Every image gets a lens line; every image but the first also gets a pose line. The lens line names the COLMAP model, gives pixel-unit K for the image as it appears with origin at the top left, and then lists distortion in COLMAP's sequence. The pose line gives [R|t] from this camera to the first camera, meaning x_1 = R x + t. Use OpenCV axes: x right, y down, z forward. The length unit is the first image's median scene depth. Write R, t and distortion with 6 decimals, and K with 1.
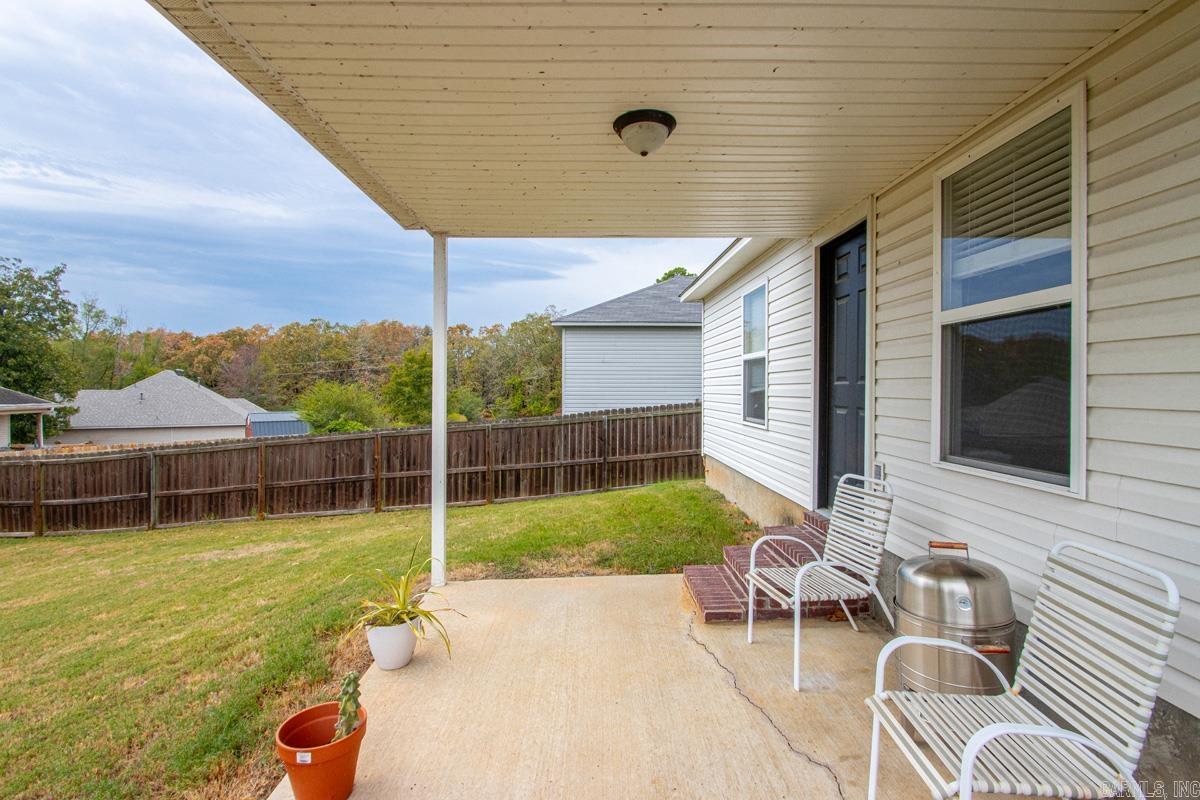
lens RADIAL K [[568.0, 0, 579.6], [0, 568.0, 401.3], [0, 0, 1]] dist [0.001462, -0.012469]
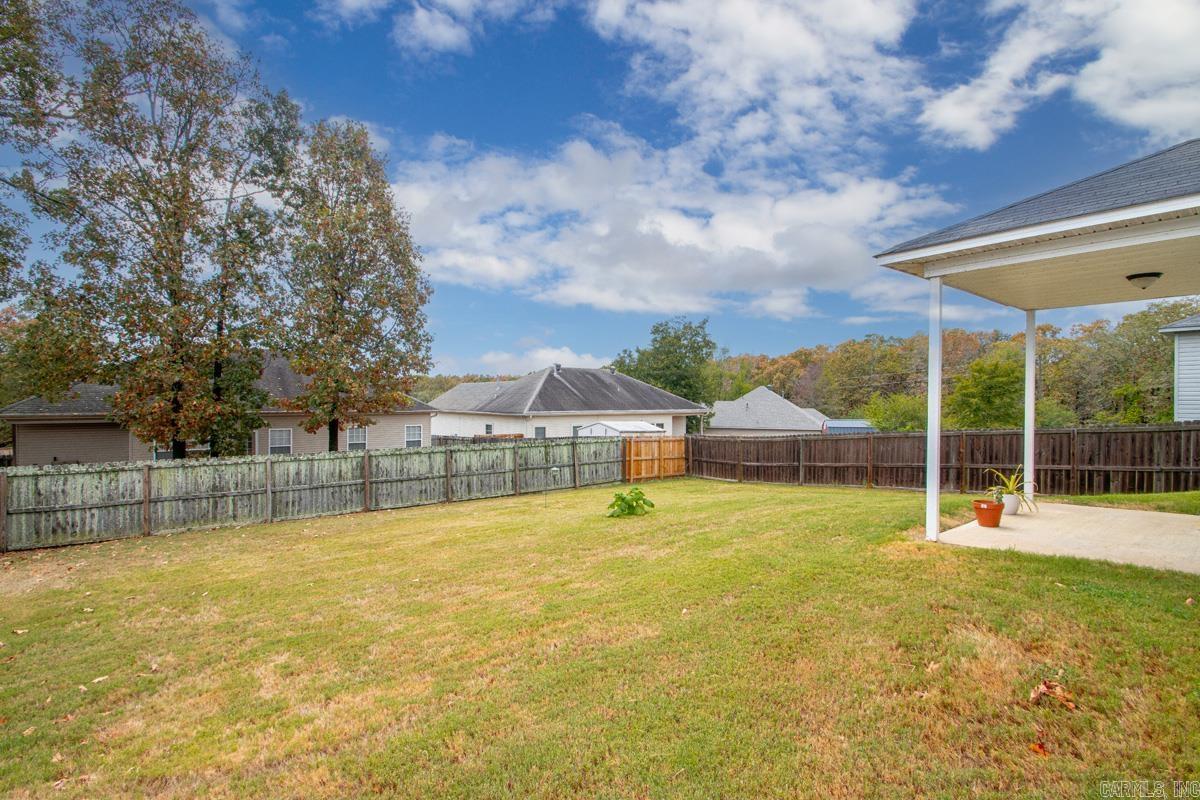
lens RADIAL K [[568.0, 0, 579.6], [0, 568.0, 401.3], [0, 0, 1]] dist [0.001462, -0.012469]
pose [[0.627310, 0.000314, -0.778770, 0.097376], [-0.017820, 0.999744, -0.013952, 0.019343], [0.778566, 0.022630, 0.627155, -0.470544]]
